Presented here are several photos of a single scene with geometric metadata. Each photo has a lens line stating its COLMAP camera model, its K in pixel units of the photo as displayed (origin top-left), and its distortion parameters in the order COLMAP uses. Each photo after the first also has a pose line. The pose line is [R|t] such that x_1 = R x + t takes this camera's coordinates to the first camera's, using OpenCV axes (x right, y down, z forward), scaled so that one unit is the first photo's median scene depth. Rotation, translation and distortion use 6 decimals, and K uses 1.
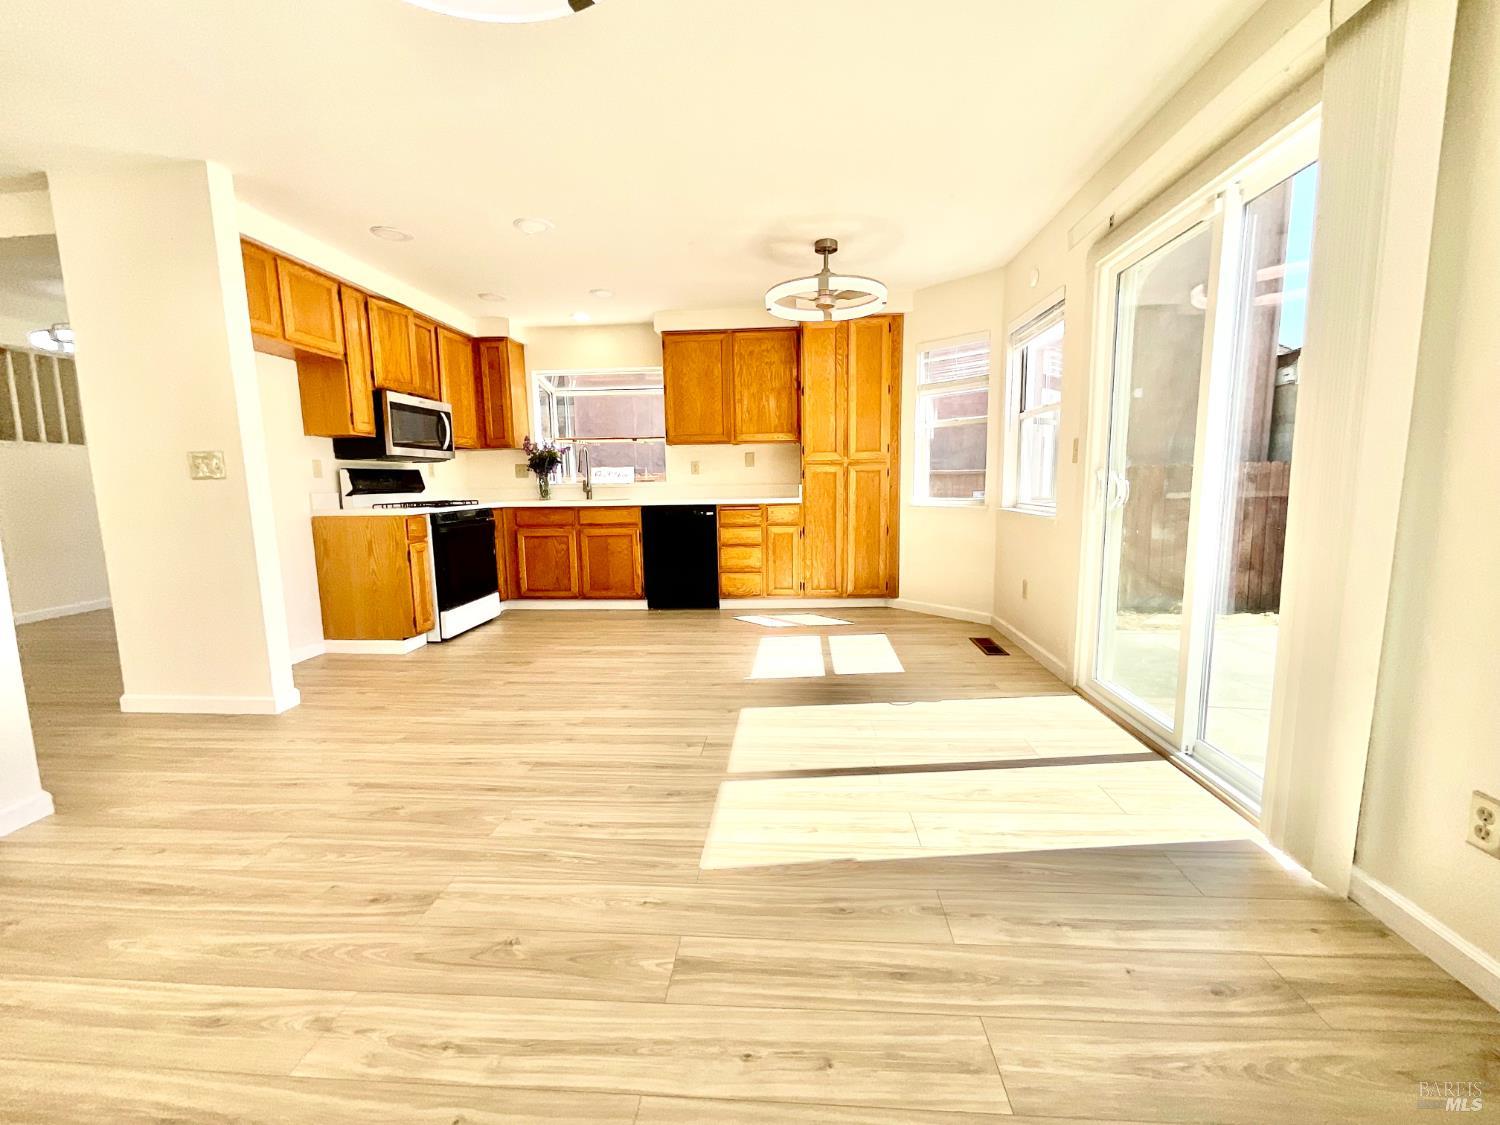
lens RADIAL K [[621.2, 0, 750.0], [0, 621.2, 562.5], [0, 0, 1]] dist [-0.001759, 0.000035]
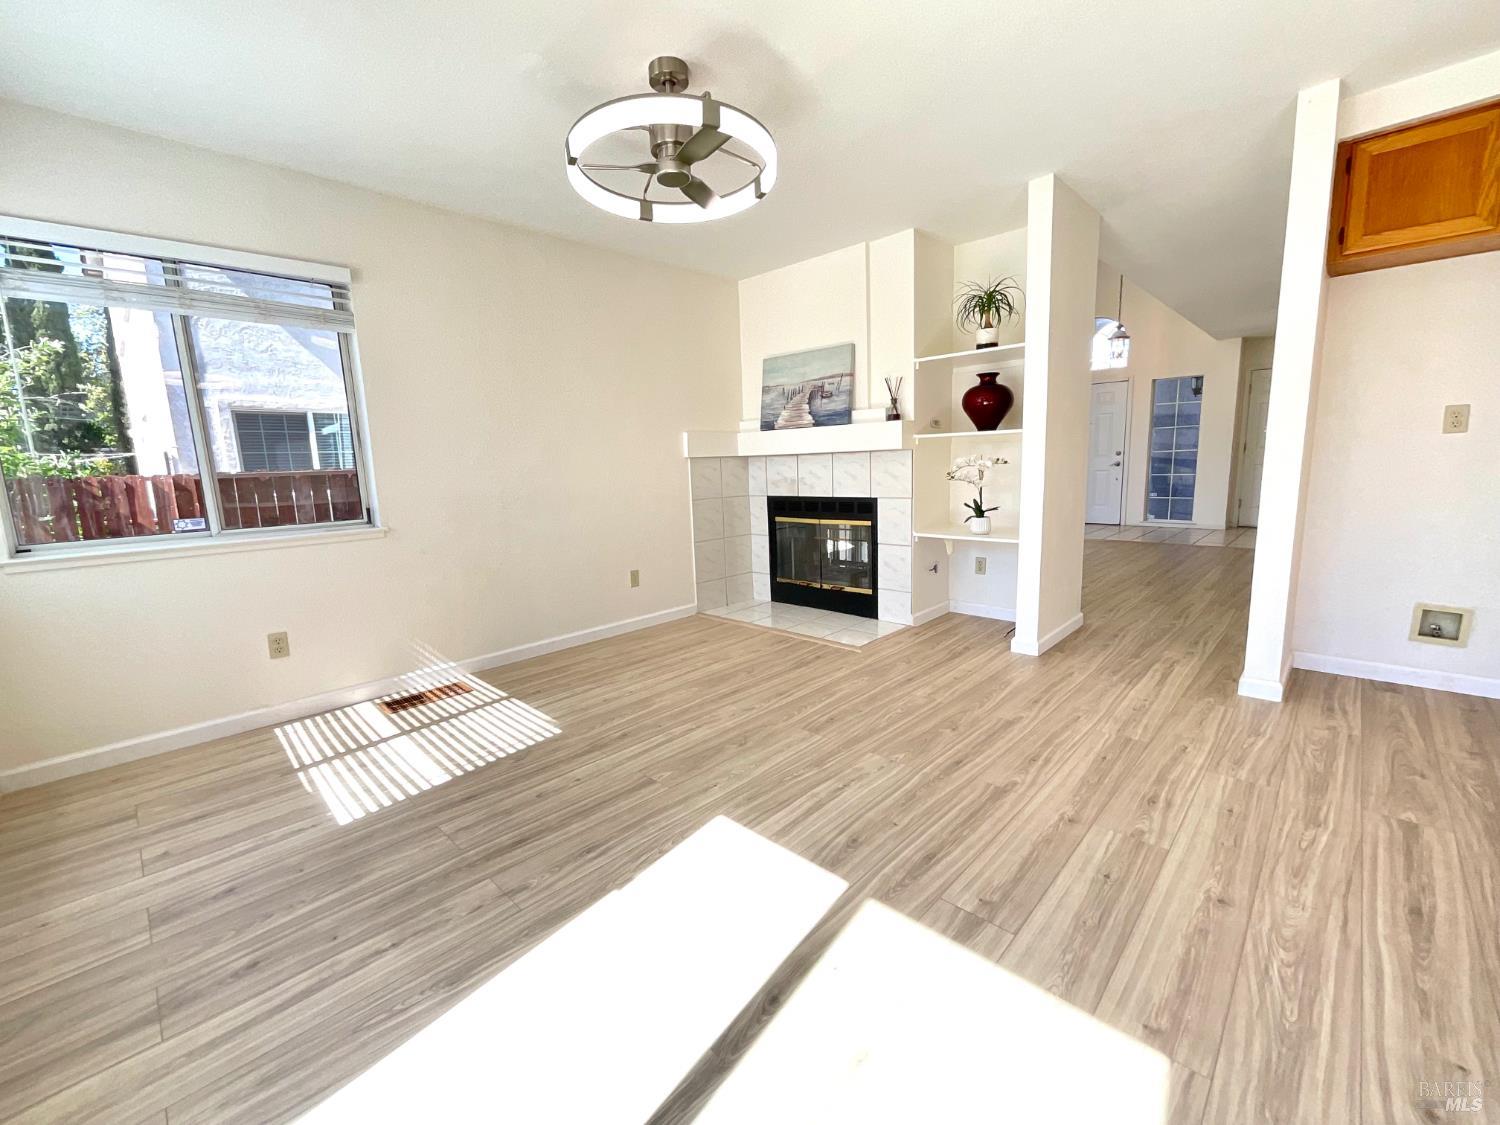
lens RADIAL K [[621.2, 0, 750.0], [0, 621.2, 562.5], [0, 0, 1]] dist [-0.001759, 0.000035]
pose [[-0.639362, 0.161182, -0.751822, 0.241713], [-0.058175, 0.964839, 0.256324, -0.091613], [0.766702, 0.207621, -0.607504, 0.593182]]
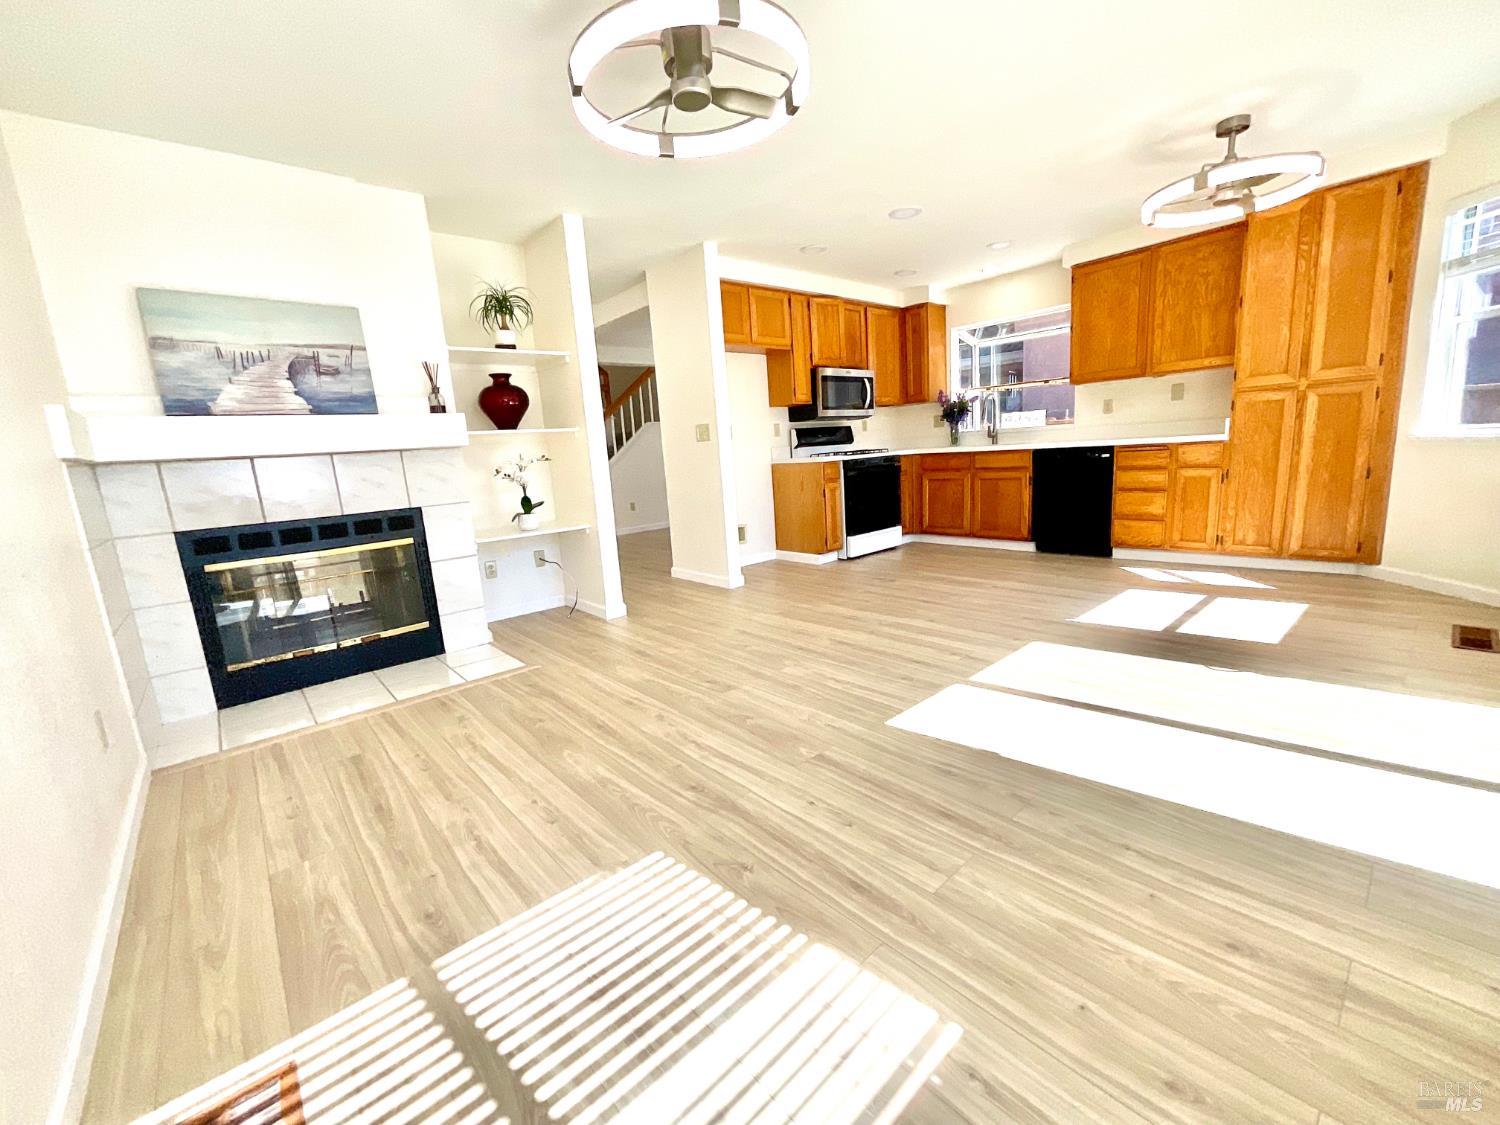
lens RADIAL K [[607.3, 0, 750.0], [0, 607.3, 562.5], [0, 0, 1]] dist [0.000014, -0.000117]
pose [[0.711965, 0.099606, -0.695114, 0.218081], [-0.038879, 0.993962, 0.102608, 0.009454], [0.701138, -0.046028, 0.711539, -0.043699]]
